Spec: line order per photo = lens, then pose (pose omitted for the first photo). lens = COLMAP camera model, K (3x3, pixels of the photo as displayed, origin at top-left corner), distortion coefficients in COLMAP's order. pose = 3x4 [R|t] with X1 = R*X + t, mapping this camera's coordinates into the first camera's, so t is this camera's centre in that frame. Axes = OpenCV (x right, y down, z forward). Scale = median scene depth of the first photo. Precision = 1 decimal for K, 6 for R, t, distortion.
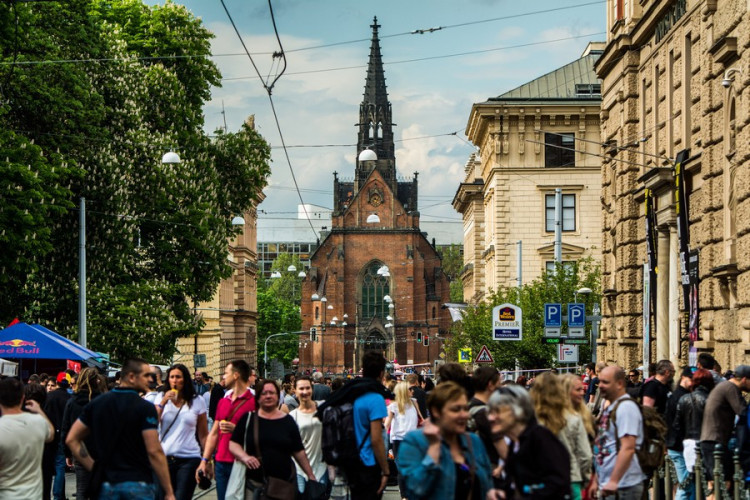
lens RADIAL K [[3429.3, 0, 375.0], [0, 3429.3, 250.0], [0, 0, 1]] dist [0.268935, 3.027976]
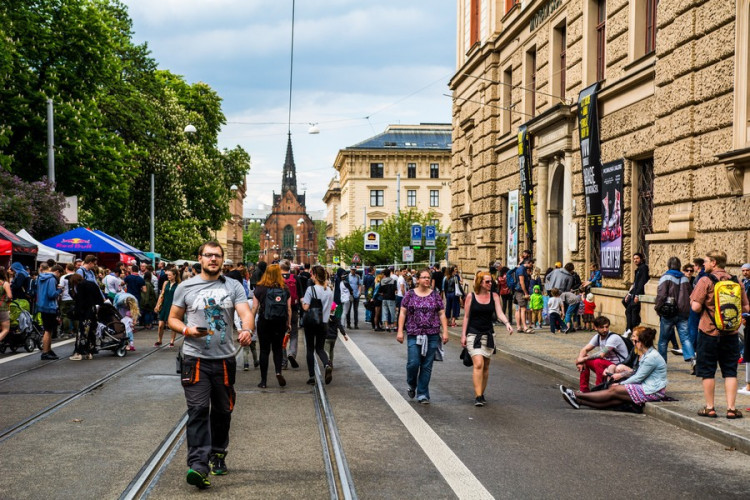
lens RADIAL K [[1124.9, 0, 375.0], [0, 1124.9, 250.0], [0, 0, 1]] dist [0.148449, 0.047739]
pose [[0.996520, 0.009901, 0.082764, -0.012296], [-0.011461, 0.999765, 0.018388, 0.013674], [-0.082563, -0.019273, 0.996399, 0.342228]]
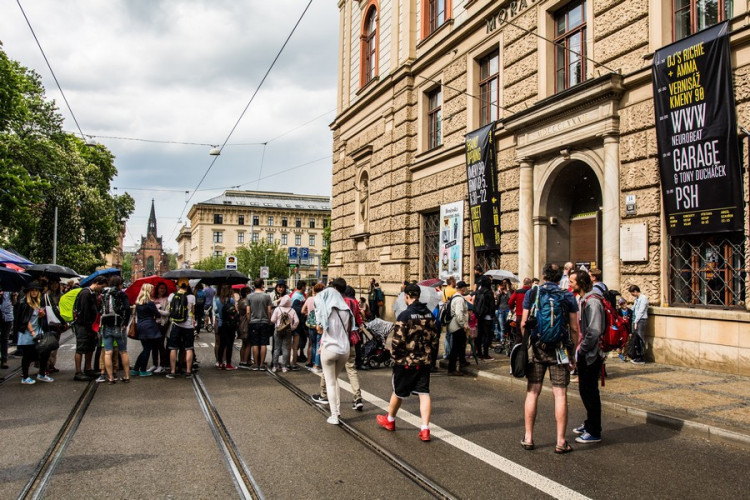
lens RADIAL K [[604.2, 0, 375.0], [0, 604.2, 250.0], [0, 0, 1]] dist [-0.084670, 0.079871]
pose [[0.931193, 0.033013, 0.363029, -0.025326], [-0.025121, 0.999335, -0.026441, 0.019814], [-0.363660, 0.015502, 0.931403, 0.507574]]
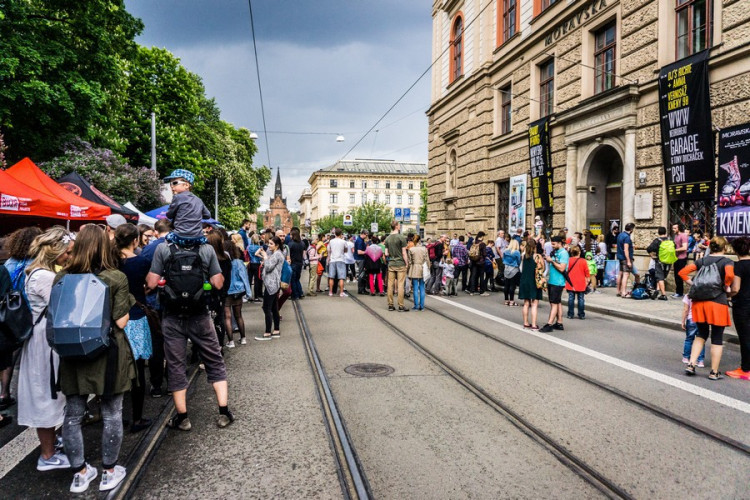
lens RADIAL K [[531.9, 0, 352.8], [0, 531.9, 231.8], [0, 0, 1]] dist [0.000583, -0.002495]
pose [[0.987175, 0.012117, 0.159183, -0.036514], [-0.016196, 0.999572, 0.024351, 0.019020], [-0.158820, -0.026617, 0.986949, 0.471555]]
